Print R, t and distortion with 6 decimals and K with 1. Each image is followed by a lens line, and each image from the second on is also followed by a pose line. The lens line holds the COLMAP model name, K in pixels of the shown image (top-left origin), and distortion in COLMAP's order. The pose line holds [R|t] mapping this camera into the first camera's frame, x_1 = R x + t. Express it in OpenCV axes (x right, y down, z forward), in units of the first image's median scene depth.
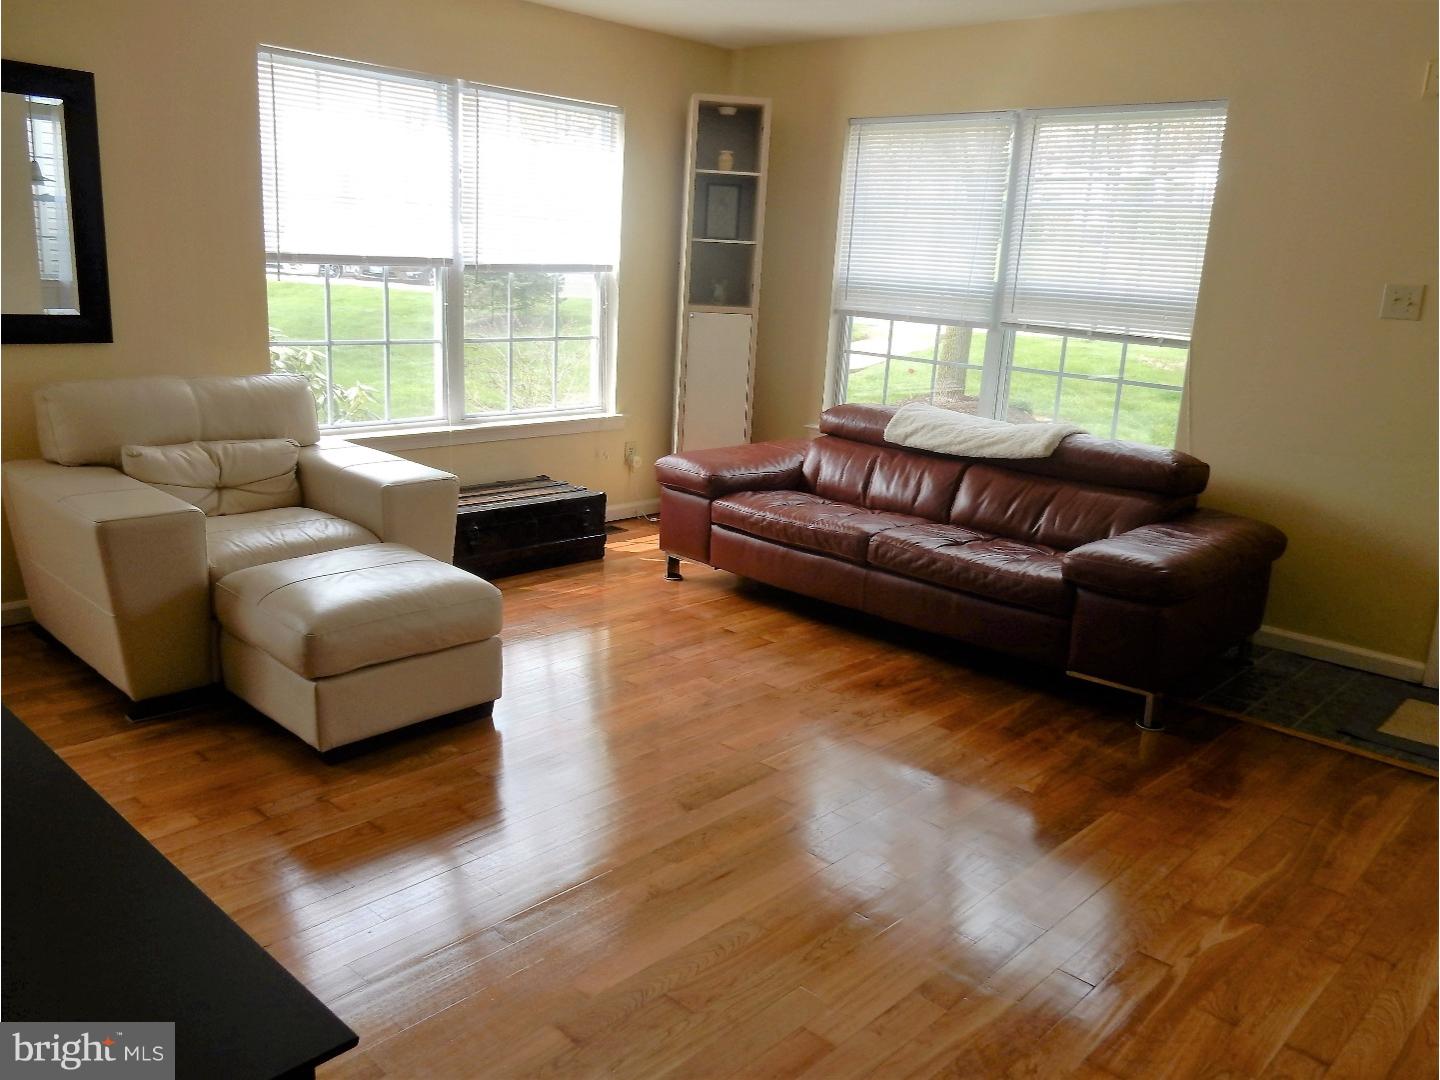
lens RADIAL K [[1096.5, 0, 720.0], [0, 1096.5, 540.0], [0, 0, 1]] dist [0.002729, -0.000627]
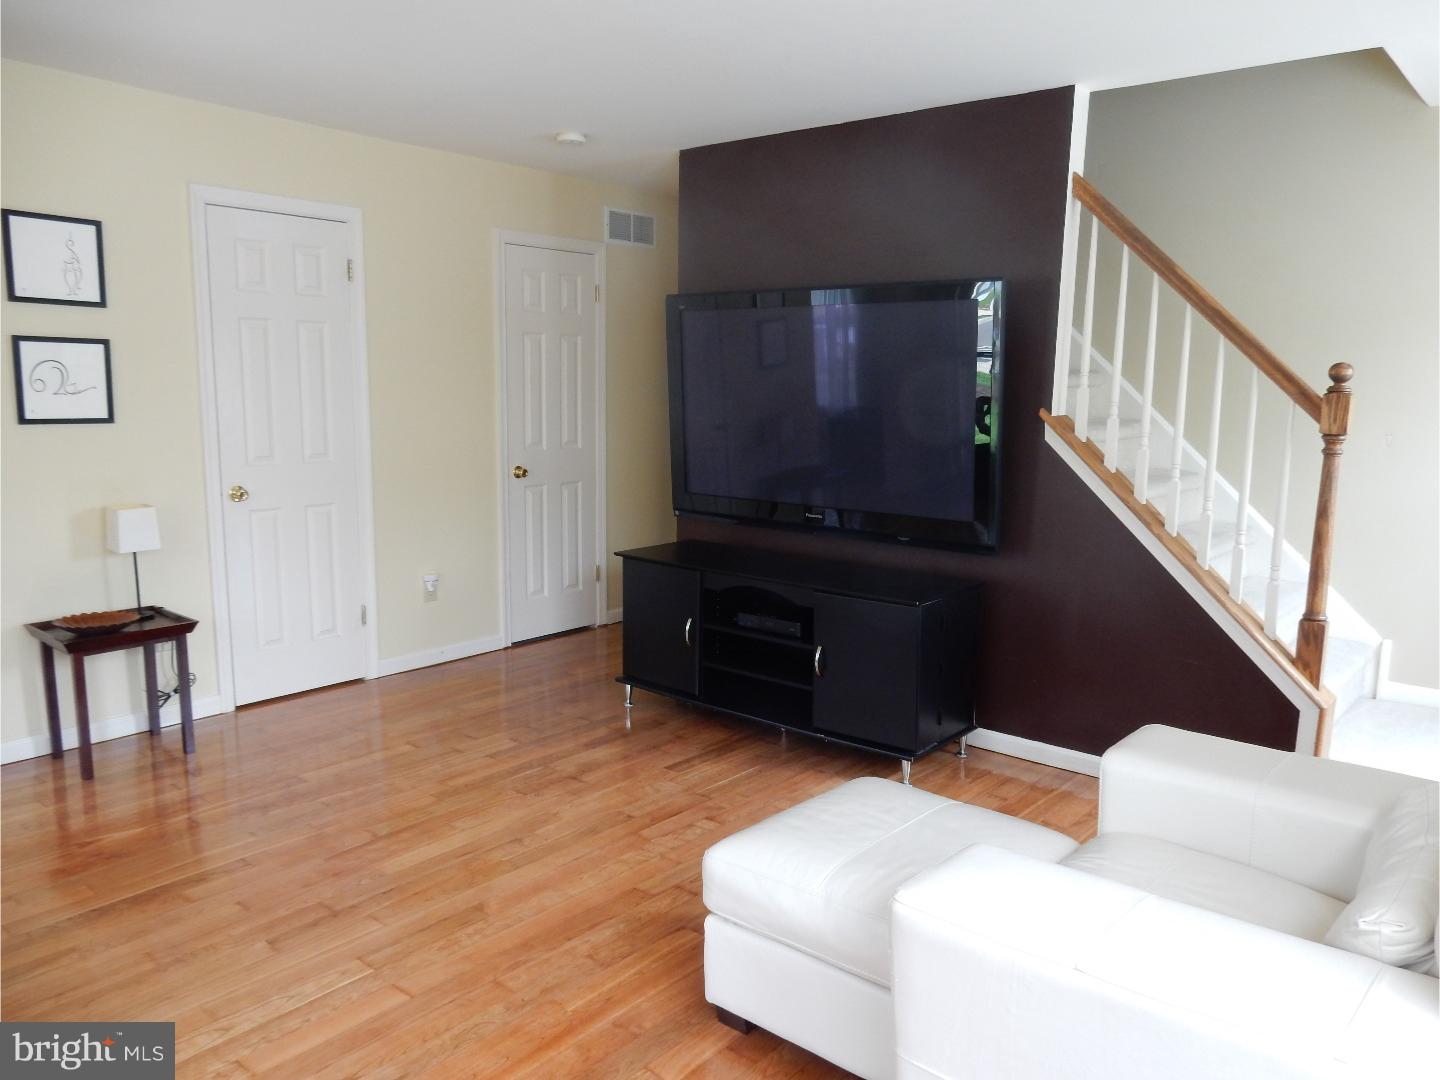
lens RADIAL K [[1096.5, 0, 720.0], [0, 1096.5, 540.0], [0, 0, 1]] dist [0.002729, -0.000627]
pose [[-0.996741, -0.018107, -0.078604, -0.088233], [-0.047114, 0.921667, 0.385110, -0.265233], [0.065473, 0.387558, -0.919517, 1.104670]]
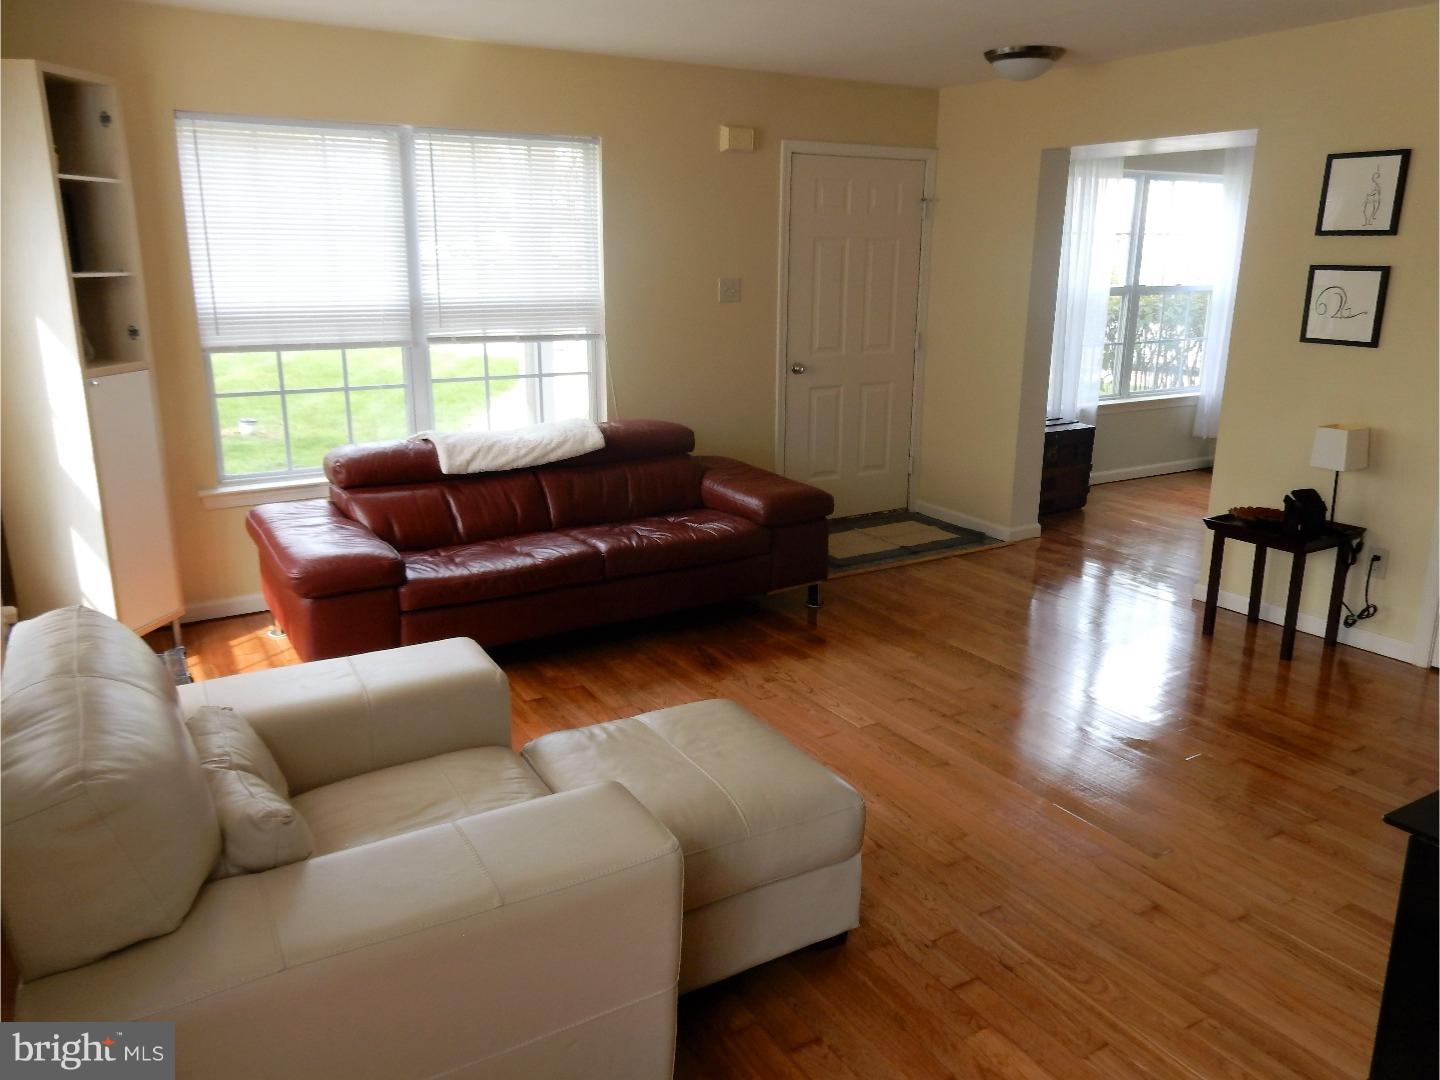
lens RADIAL K [[1096.5, 0, 720.0], [0, 1096.5, 540.0], [0, 0, 1]] dist [0.002729, -0.000627]
pose [[0.272475, -0.276749, 0.921503, -0.685444], [0.258448, 0.943595, 0.206964, -0.174395], [-0.926802, 0.181768, 0.328631, 0.490617]]
